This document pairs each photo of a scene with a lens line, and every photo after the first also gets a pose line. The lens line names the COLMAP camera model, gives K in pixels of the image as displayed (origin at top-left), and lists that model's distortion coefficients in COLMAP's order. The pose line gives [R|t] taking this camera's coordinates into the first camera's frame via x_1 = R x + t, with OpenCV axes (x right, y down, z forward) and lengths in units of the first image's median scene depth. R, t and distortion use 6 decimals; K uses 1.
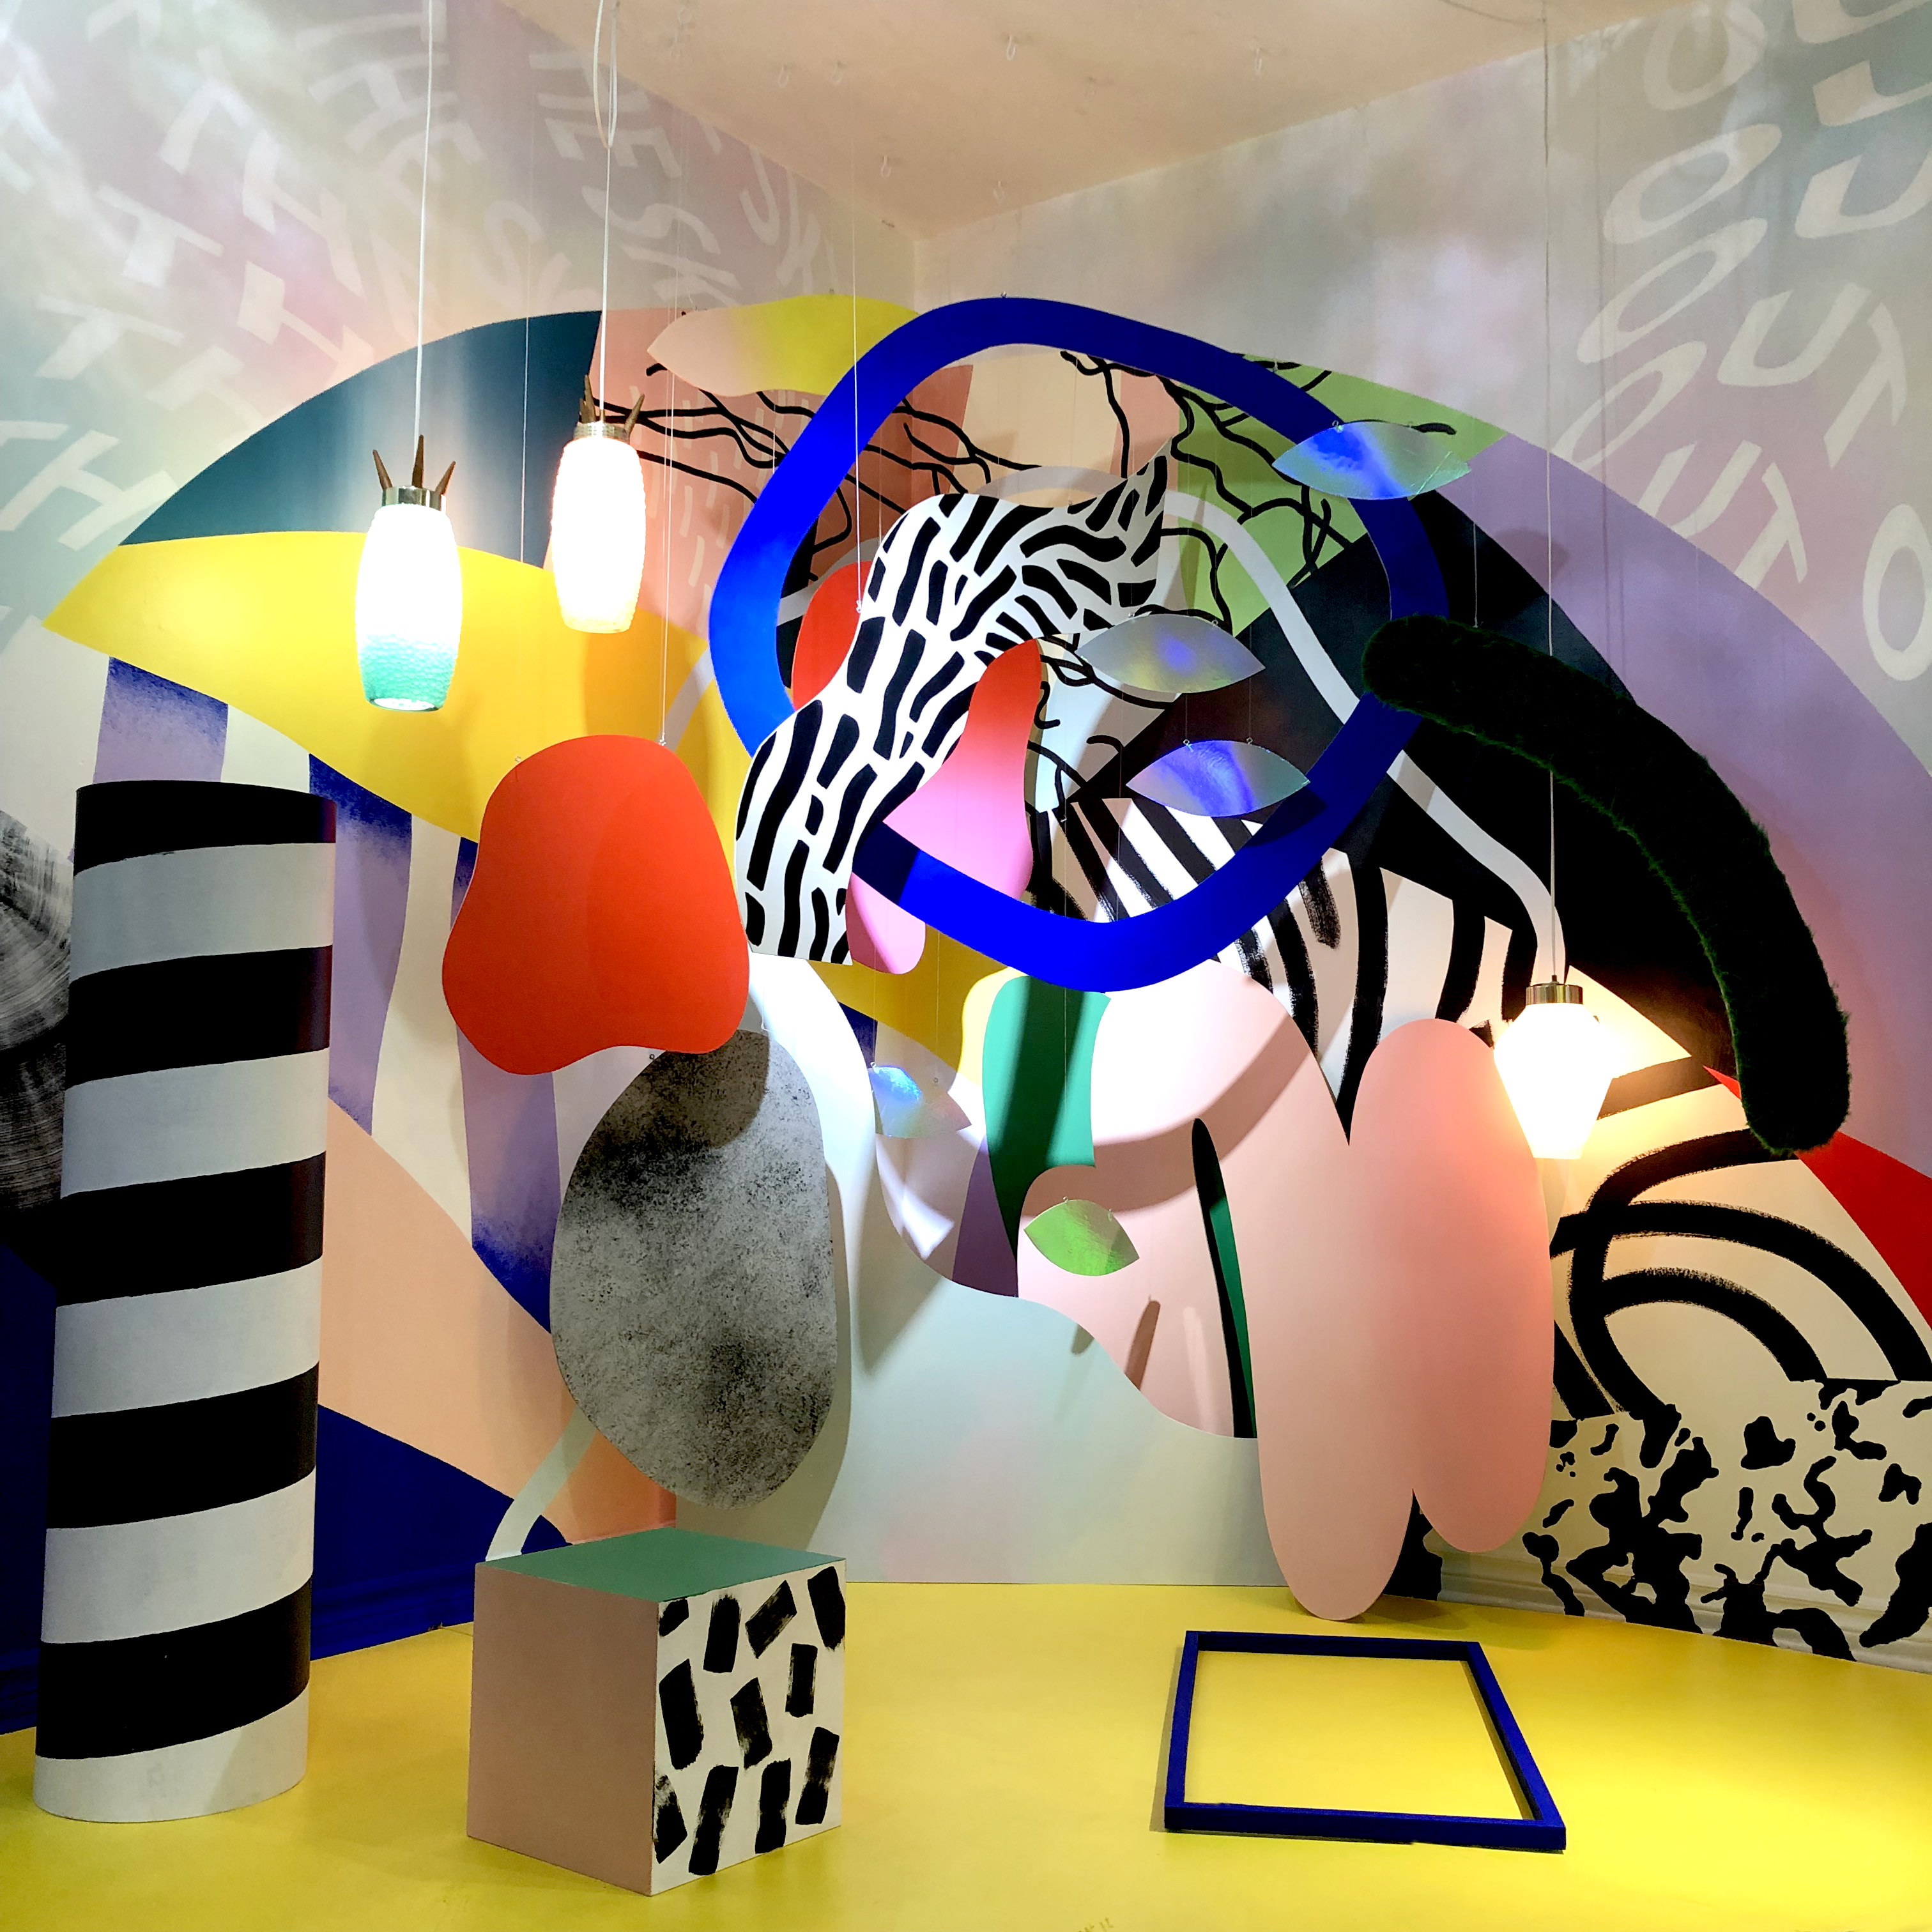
lens RADIAL K [[2158.3, 0, 966.2], [0, 2158.3, 976.2], [0, 0, 1]] dist [0.014741, 0.000000]
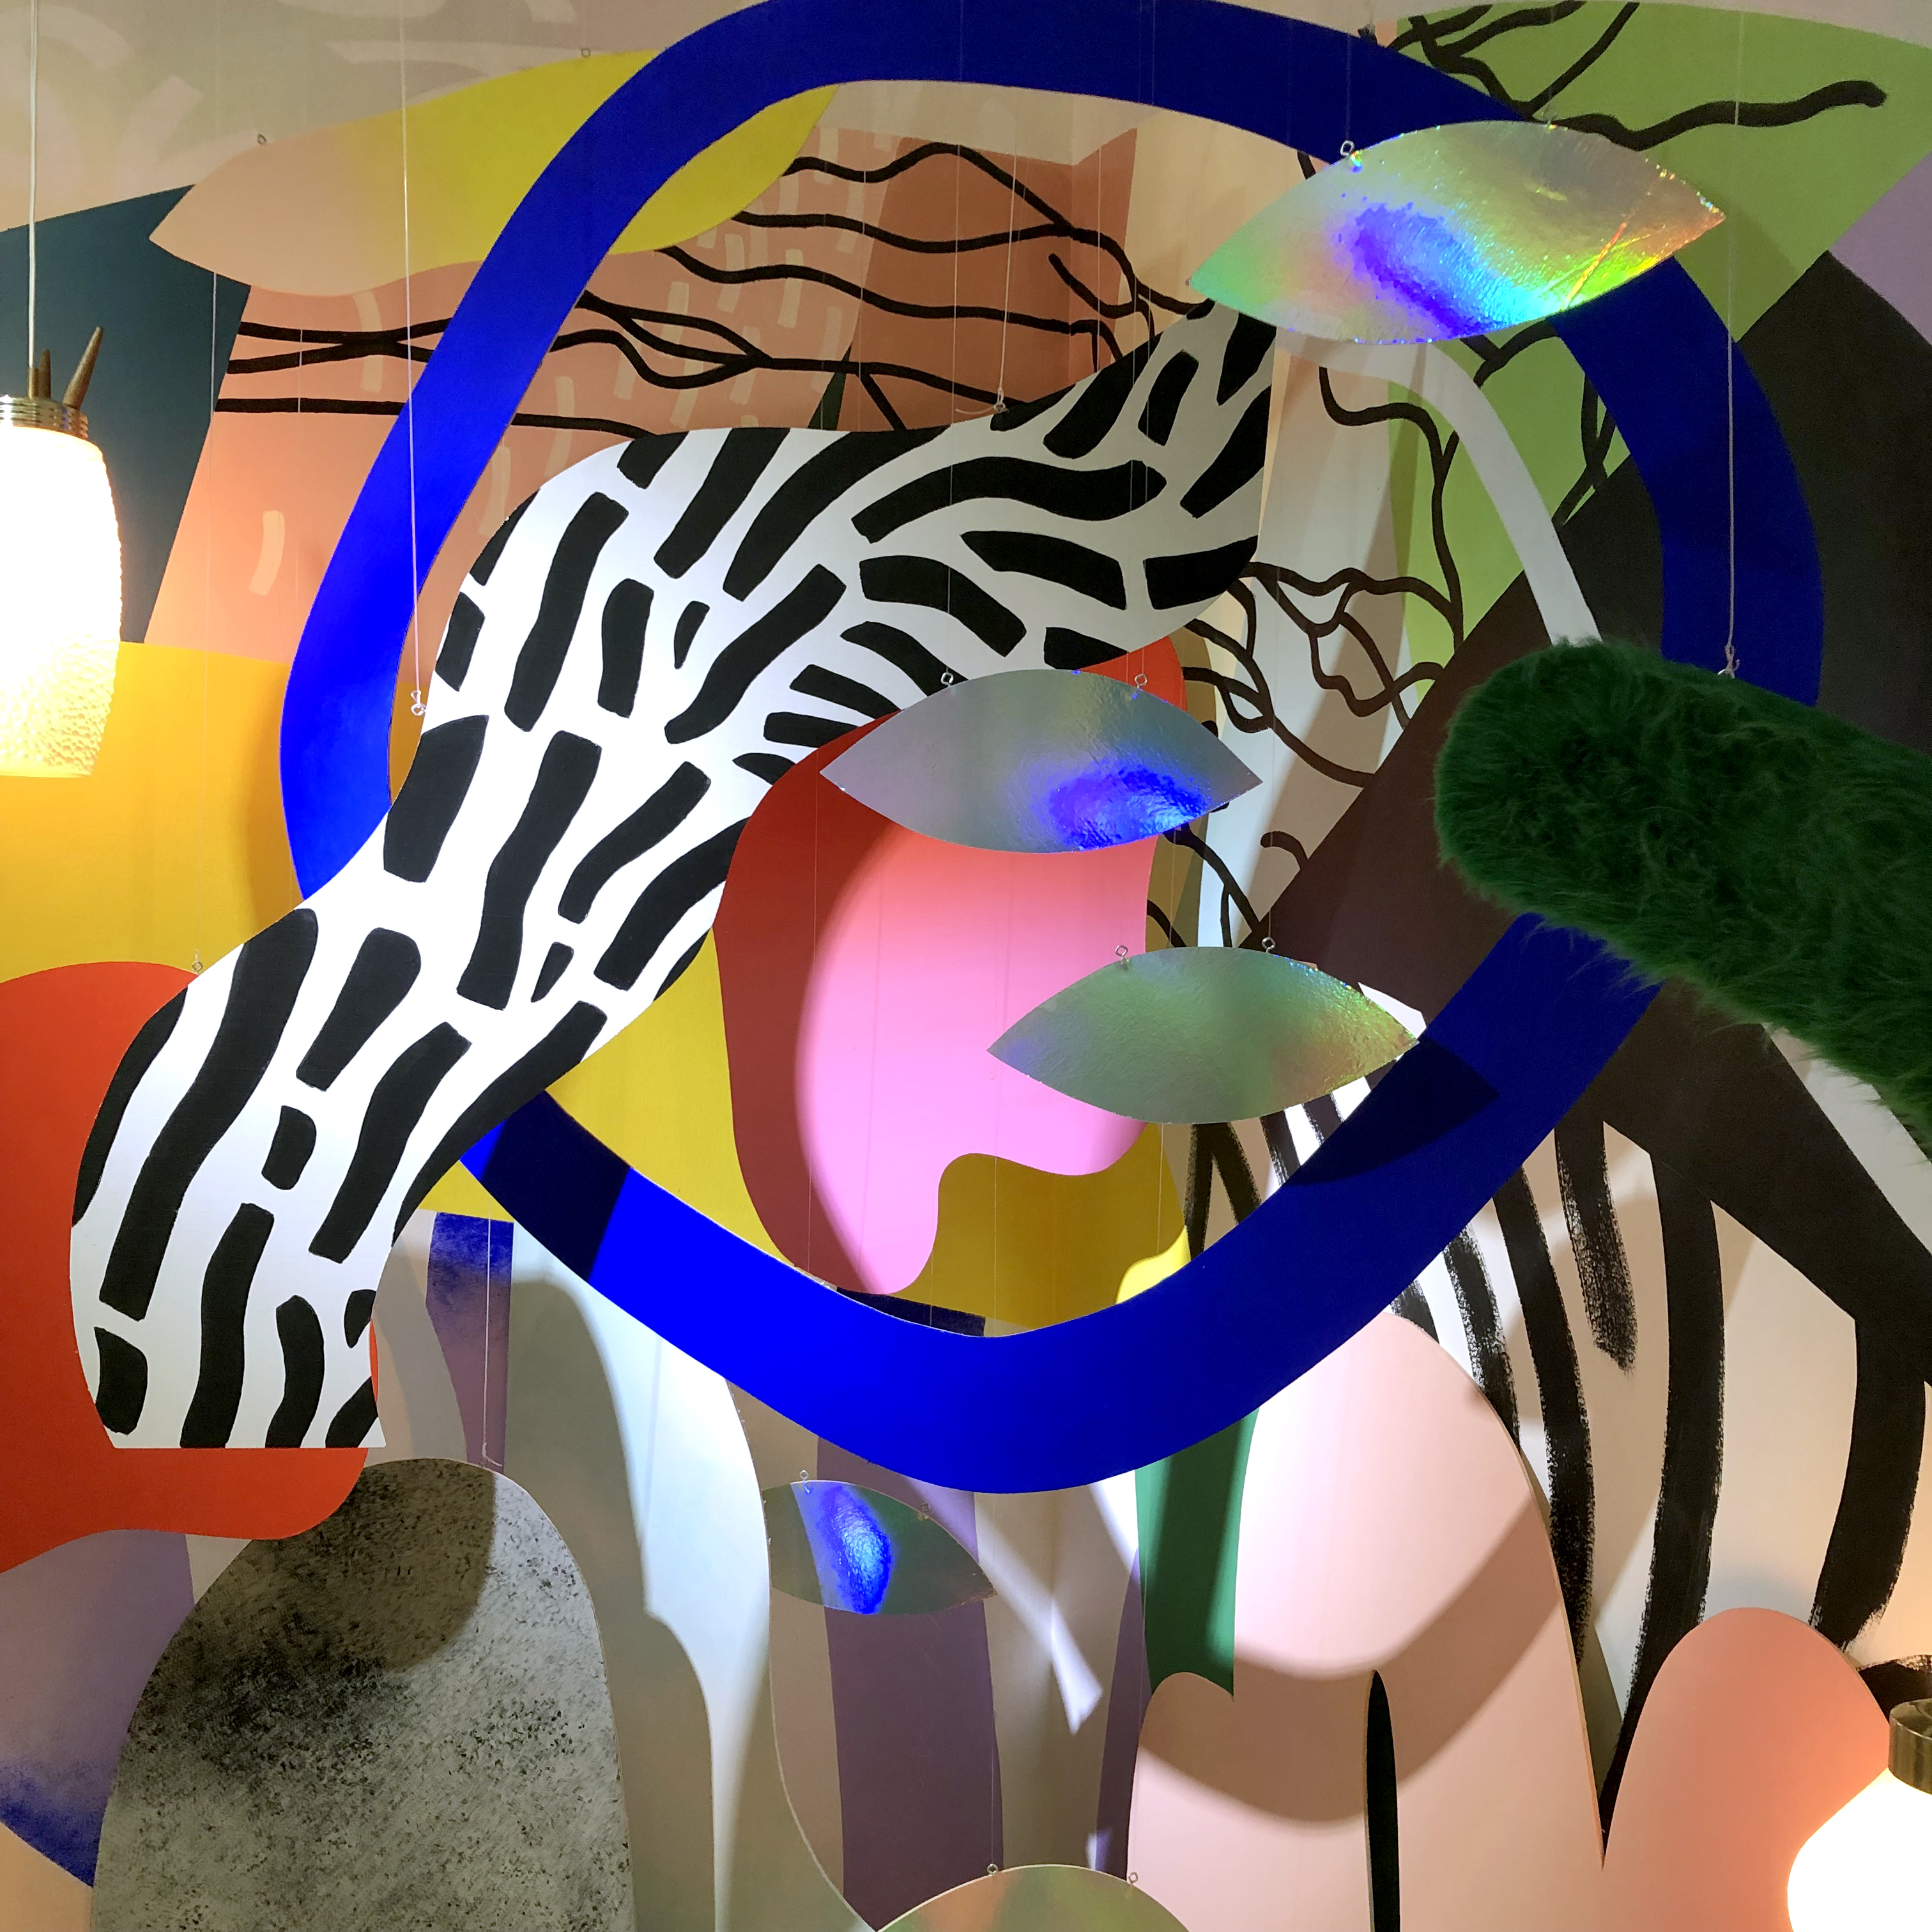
lens RADIAL K [[2158.3, 0, 960.9], [0, 2158.3, 946.5], [0, 0, 1]] dist [0.014741, 0.000000]
pose [[0.871814, 0.000829, -0.489836, 0.280569], [0.030477, 0.997969, 0.055932, -0.131815], [0.488887, -0.063691, 0.870019, 0.594086]]
